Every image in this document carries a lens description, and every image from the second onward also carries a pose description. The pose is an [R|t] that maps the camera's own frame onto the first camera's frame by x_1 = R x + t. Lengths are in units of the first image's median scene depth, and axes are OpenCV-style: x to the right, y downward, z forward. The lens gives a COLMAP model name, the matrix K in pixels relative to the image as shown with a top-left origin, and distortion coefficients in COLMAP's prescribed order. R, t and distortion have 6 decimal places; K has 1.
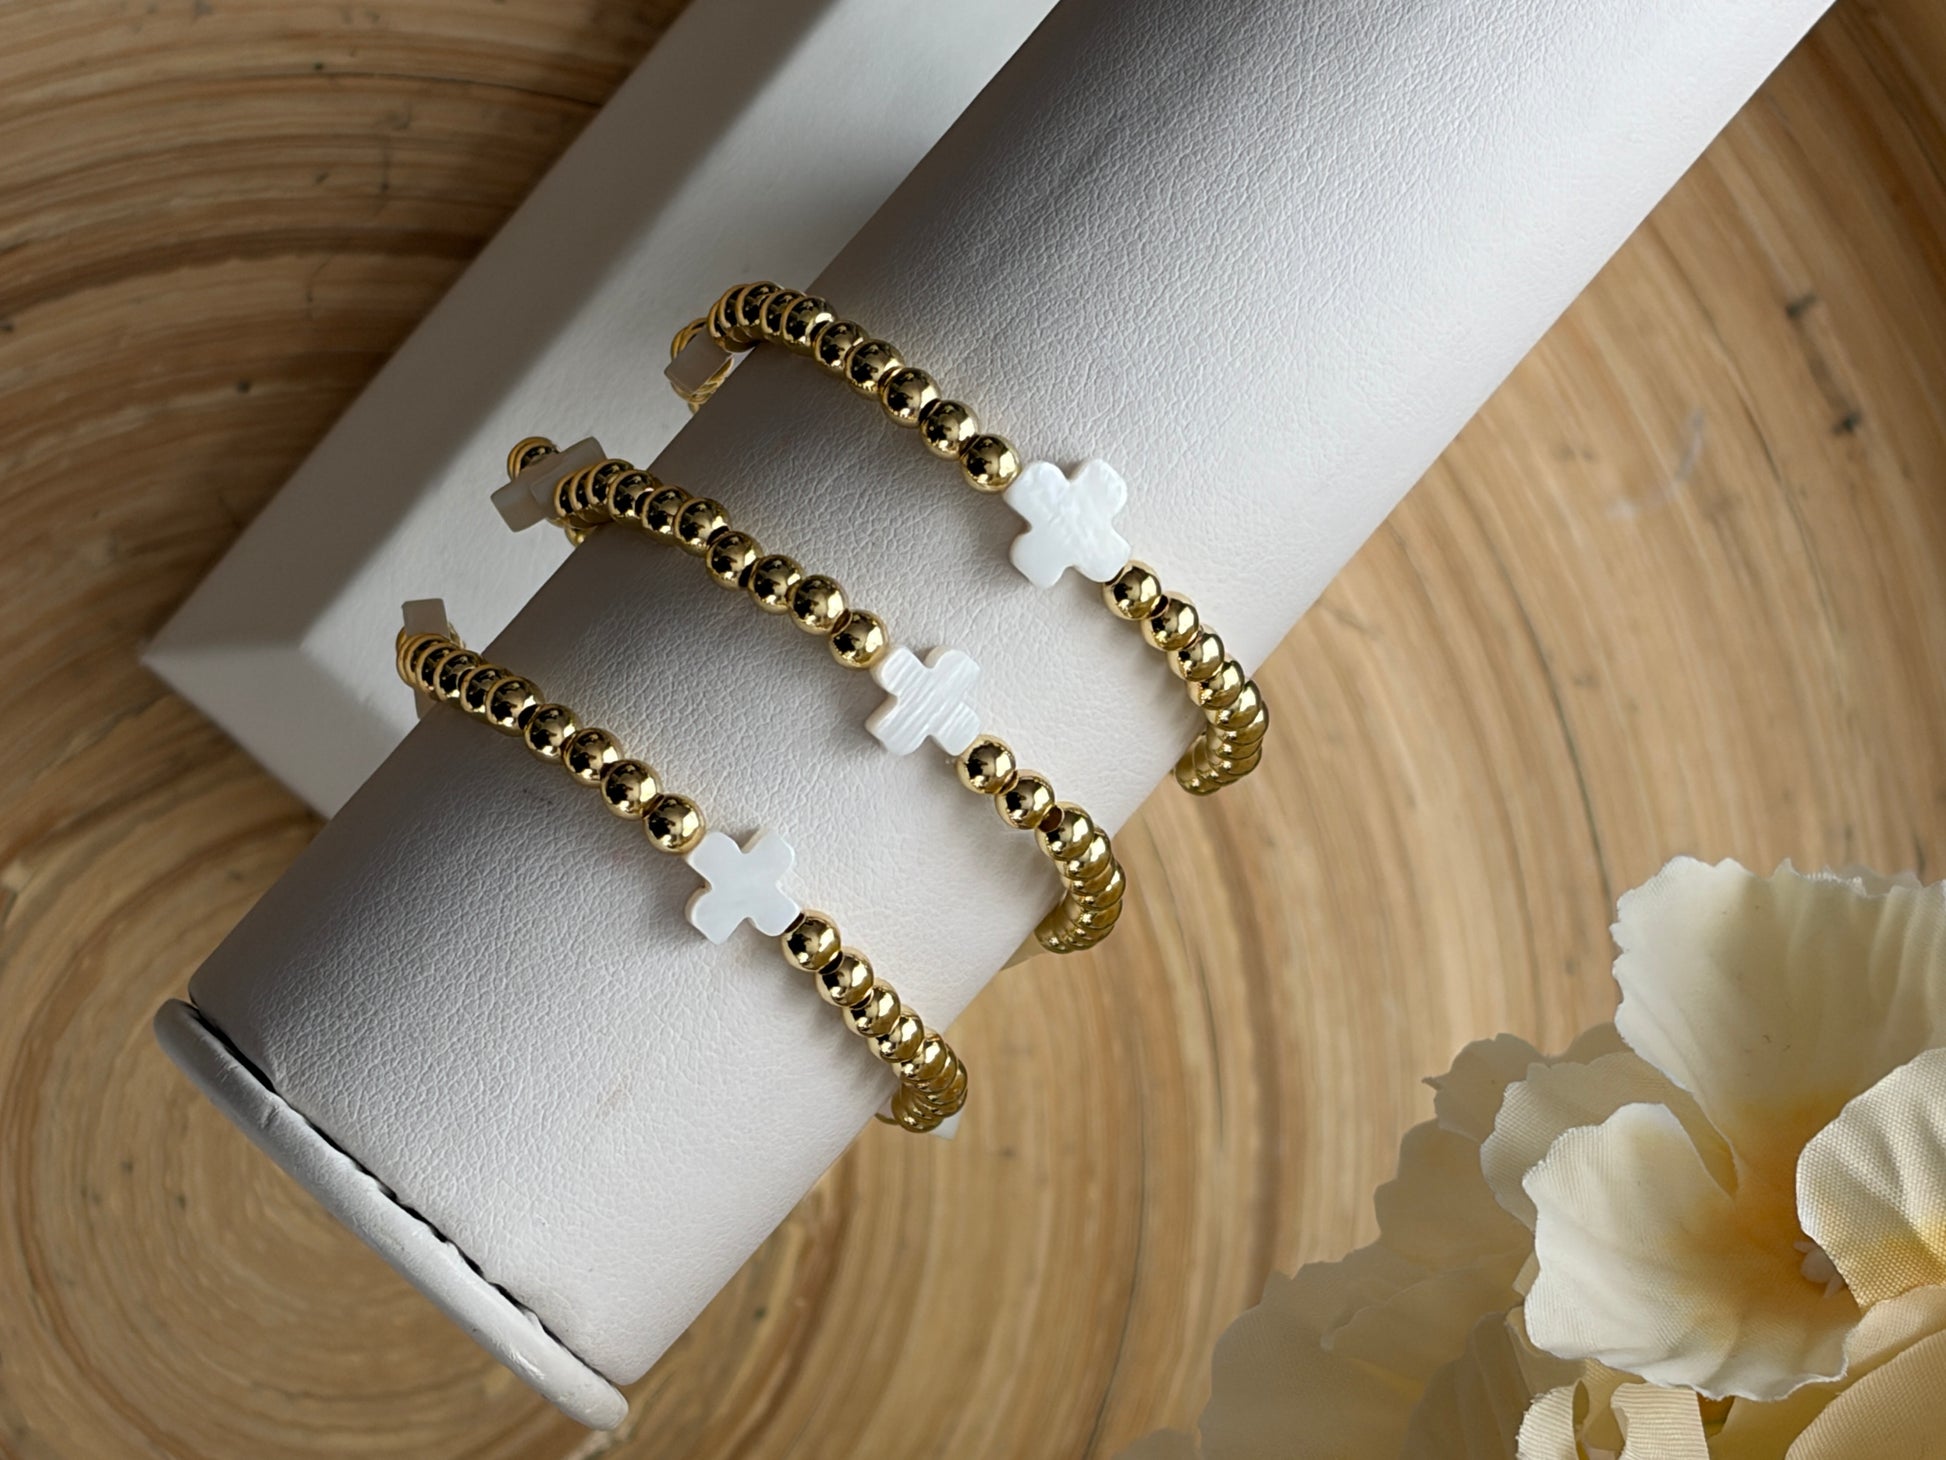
lens RADIAL K [[5484.0, 0, 973.0], [0, 5484.0, 730.0], [0, 0, 1]] dist [0.250984, -1.261951]
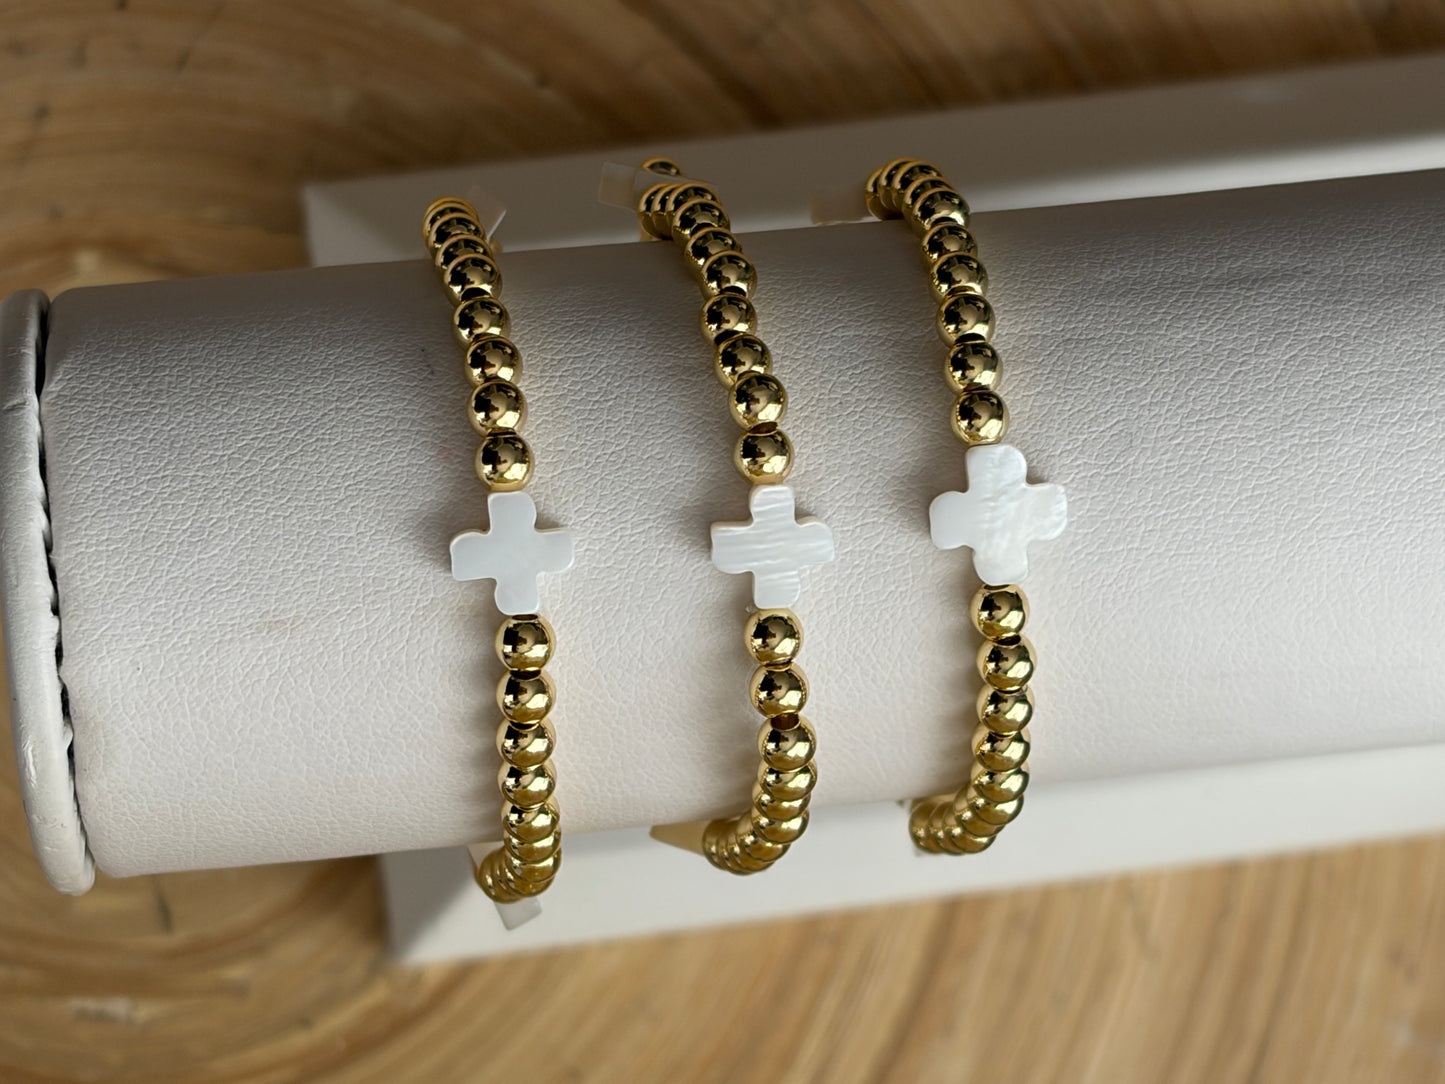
lens RADIAL K [[4072.1, 0, 722.5], [0, 4072.1, 542.0], [0, 0, 1]] dist [0.250984, -1.261951]
pose [[0.733253, 0.669334, -0.119715, 0.072927], [-0.678942, 0.730332, -0.075180, 0.056003], [0.037111, 0.136406, 0.989958, 0.260065]]
